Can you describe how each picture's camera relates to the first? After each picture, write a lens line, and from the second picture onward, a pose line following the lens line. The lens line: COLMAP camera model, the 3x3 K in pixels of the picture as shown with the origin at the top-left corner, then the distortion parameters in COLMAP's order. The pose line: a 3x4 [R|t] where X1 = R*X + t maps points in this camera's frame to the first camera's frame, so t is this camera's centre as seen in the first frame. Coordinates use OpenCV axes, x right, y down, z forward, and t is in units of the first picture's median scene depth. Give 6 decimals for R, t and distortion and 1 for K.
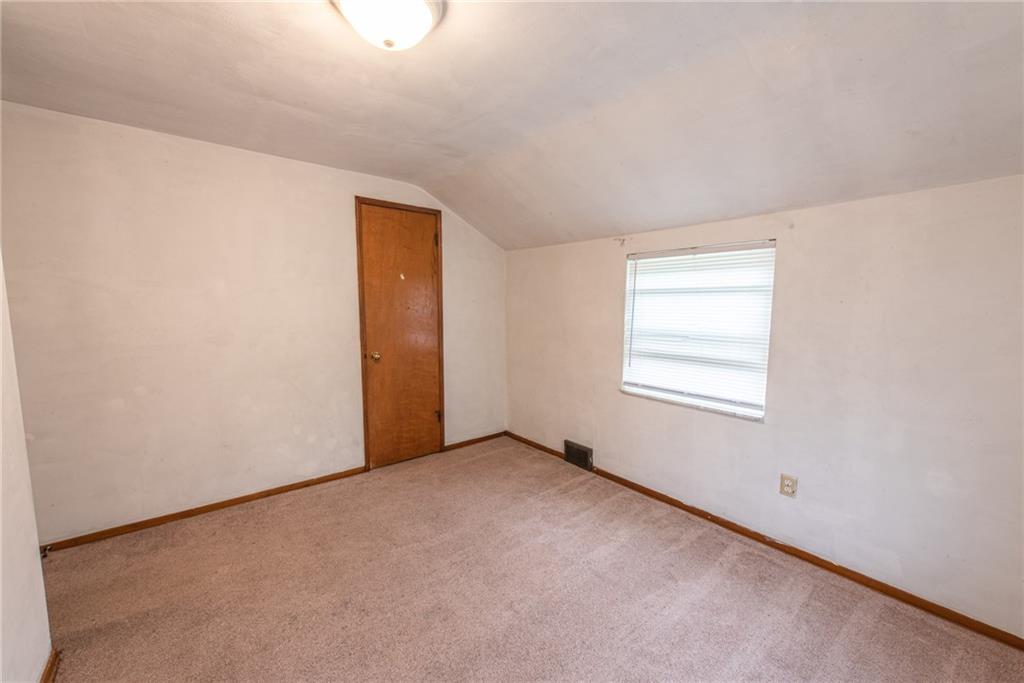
lens RADIAL K [[399.7, 0, 515.6], [0, 399.7, 344.7], [0, 0, 1]] dist [0.002094, -0.000173]
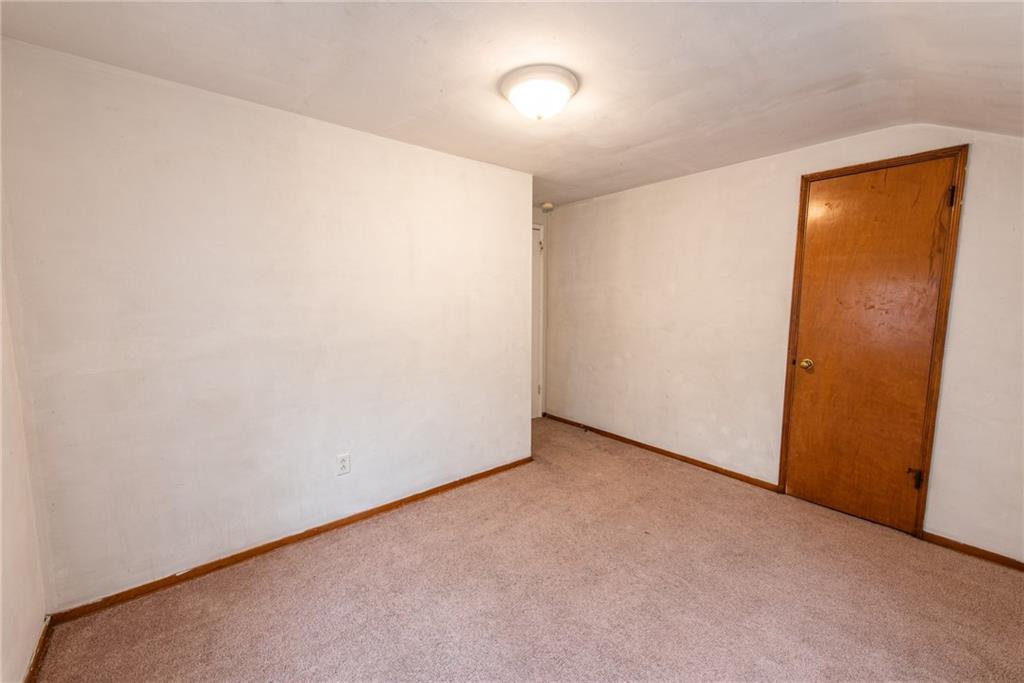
lens RADIAL K [[399.7, 0, 515.6], [0, 399.7, 344.7], [0, 0, 1]] dist [0.002094, -0.000173]
pose [[0.016221, 0.105498, -0.994287, 0.454913], [-0.108457, 0.988736, 0.103139, -0.030646], [0.993969, 0.106164, 0.027481, 0.371352]]
